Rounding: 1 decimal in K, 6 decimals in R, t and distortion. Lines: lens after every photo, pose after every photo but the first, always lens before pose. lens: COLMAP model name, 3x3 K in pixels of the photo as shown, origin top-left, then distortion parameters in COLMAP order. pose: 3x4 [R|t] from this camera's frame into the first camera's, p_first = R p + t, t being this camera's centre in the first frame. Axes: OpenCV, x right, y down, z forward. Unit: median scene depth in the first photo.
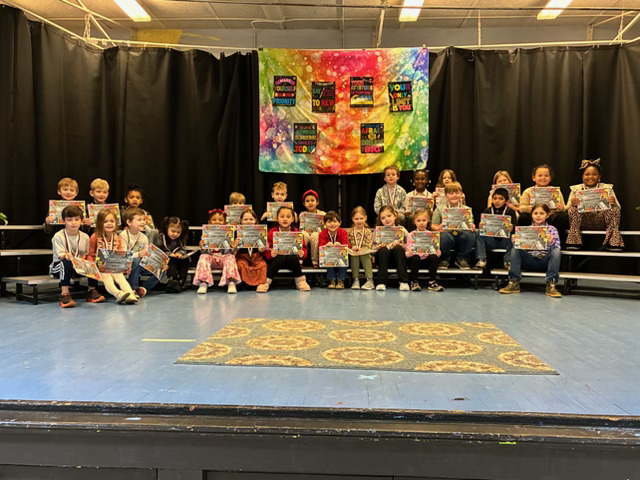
lens RADIAL K [[550.9, 0, 320.0], [0, 550.9, 240.0], [0, 0, 1]] dist [0.043890, -0.008749]
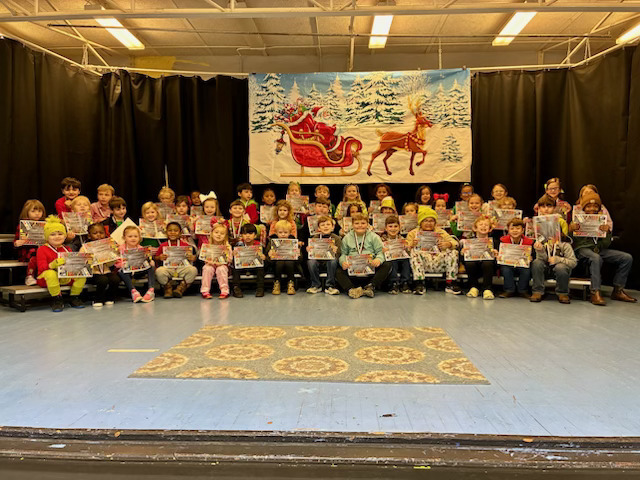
lens RADIAL K [[486.4, 0, 320.0], [0, 486.4, 240.0], [0, 0, 1]] dist [0.038543, -0.003494]
pose [[0.999877, -0.011503, 0.010623, 0.078742], [0.011523, 0.999932, -0.001808, -0.025695], [-0.010601, 0.001930, 0.999942, 0.059662]]
